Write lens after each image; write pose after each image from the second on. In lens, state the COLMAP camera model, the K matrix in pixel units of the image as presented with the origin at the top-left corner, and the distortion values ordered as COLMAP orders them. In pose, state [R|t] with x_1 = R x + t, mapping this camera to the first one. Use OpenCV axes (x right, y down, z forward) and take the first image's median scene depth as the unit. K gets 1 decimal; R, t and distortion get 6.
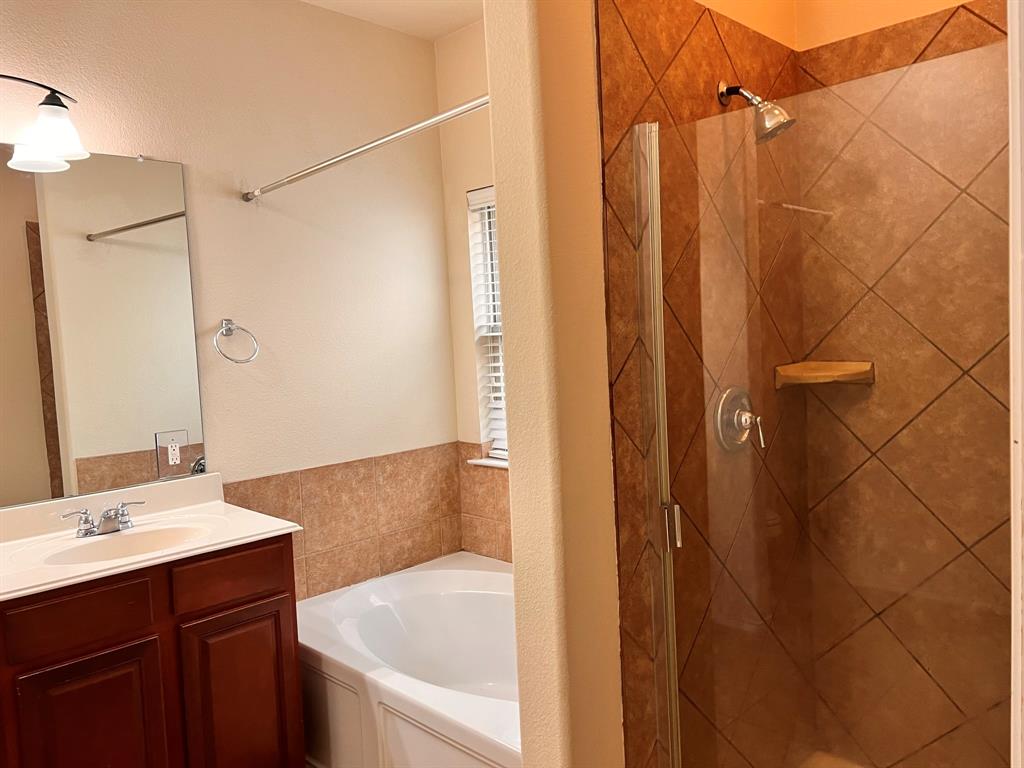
lens RADIAL K [[765.0, 0, 518.1], [0, 765.0, 380.4], [0, 0, 1]] dist [0.059393, -0.067467]
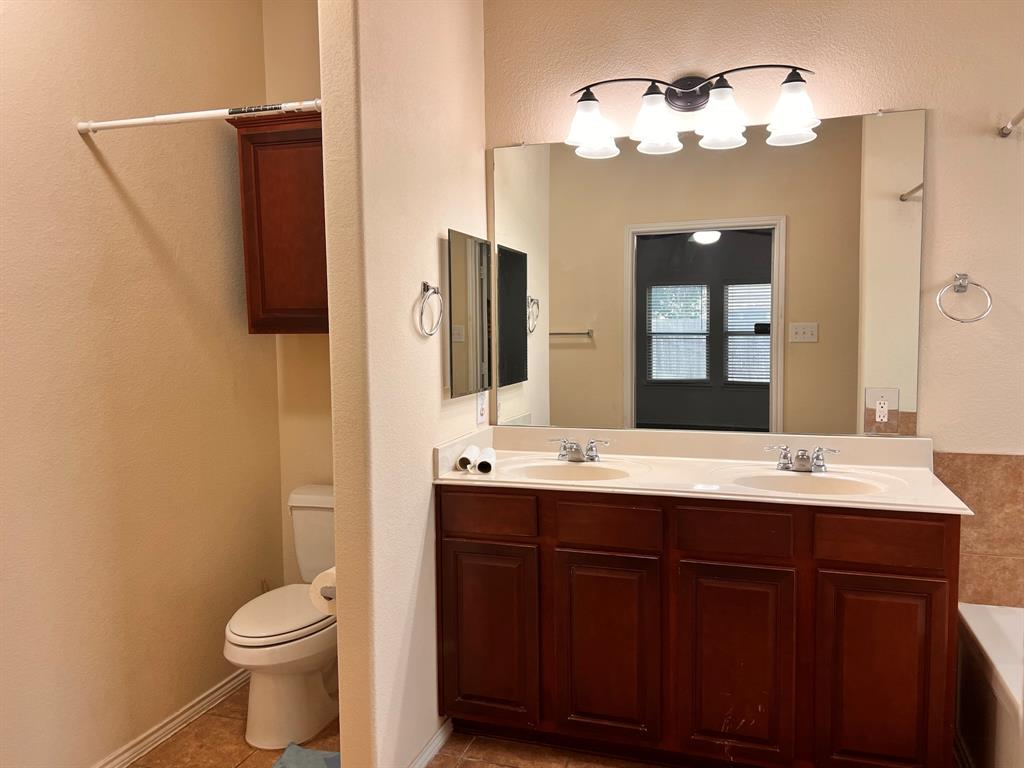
lens RADIAL K [[765.0, 0, 528.4], [0, 765.0, 388.0], [0, 0, 1]] dist [0.059393, -0.067467]
pose [[0.449839, 0.113561, -0.885861, 0.253428], [-0.066287, 0.993393, 0.093686, 0.002942], [0.890646, 0.016577, 0.454394, 0.157996]]
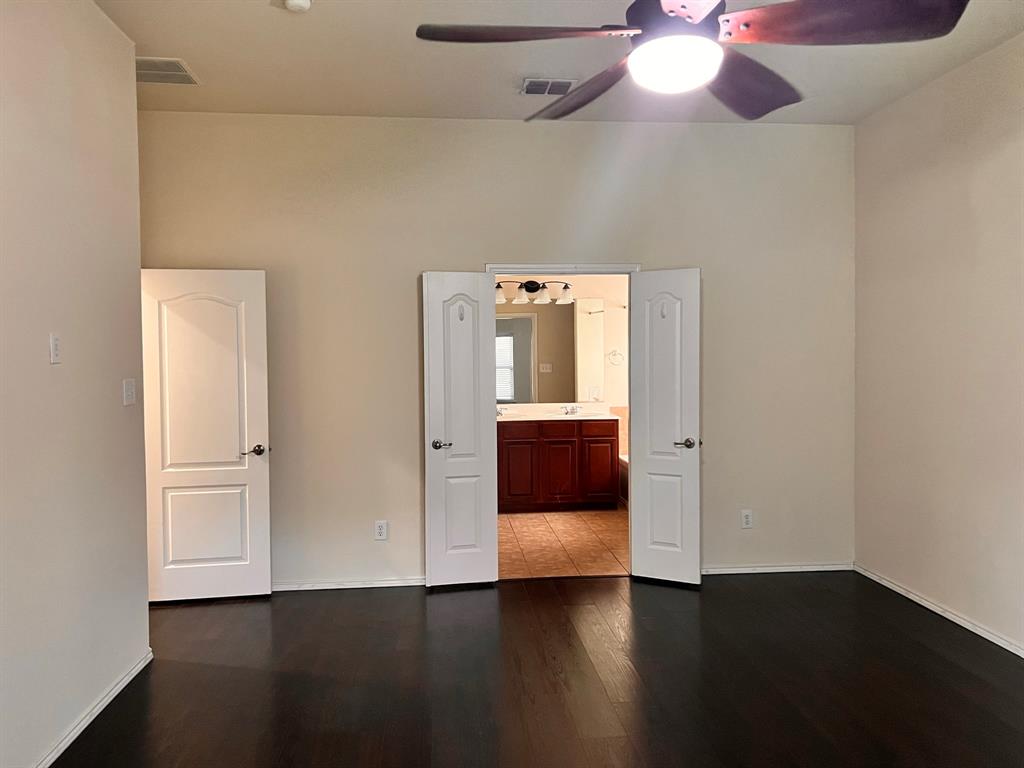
lens RADIAL K [[765.0, 0, 517.2], [0, 765.0, 384.3], [0, 0, 1]] dist [0.059393, -0.067467]
pose [[0.762698, 0.060647, -0.643905, 1.411787], [-0.064230, 0.997775, 0.017897, 0.023908], [0.643557, 0.027708, 0.764896, -1.684877]]
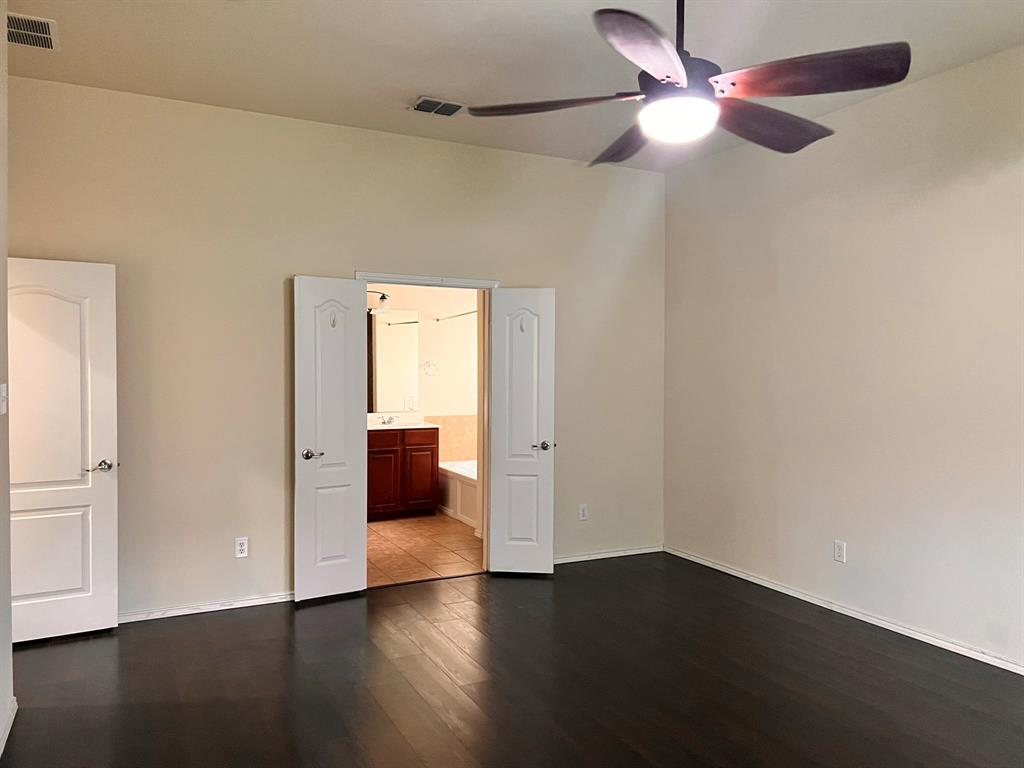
lens RADIAL K [[765.0, 0, 535.0], [0, 765.0, 391.9], [0, 0, 1]] dist [0.059393, -0.067467]
pose [[0.948926, 0.057191, -0.310272, 1.102255], [-0.064802, 0.997796, -0.014271, 0.064836], [0.308773, 0.033648, 0.950541, -1.983013]]
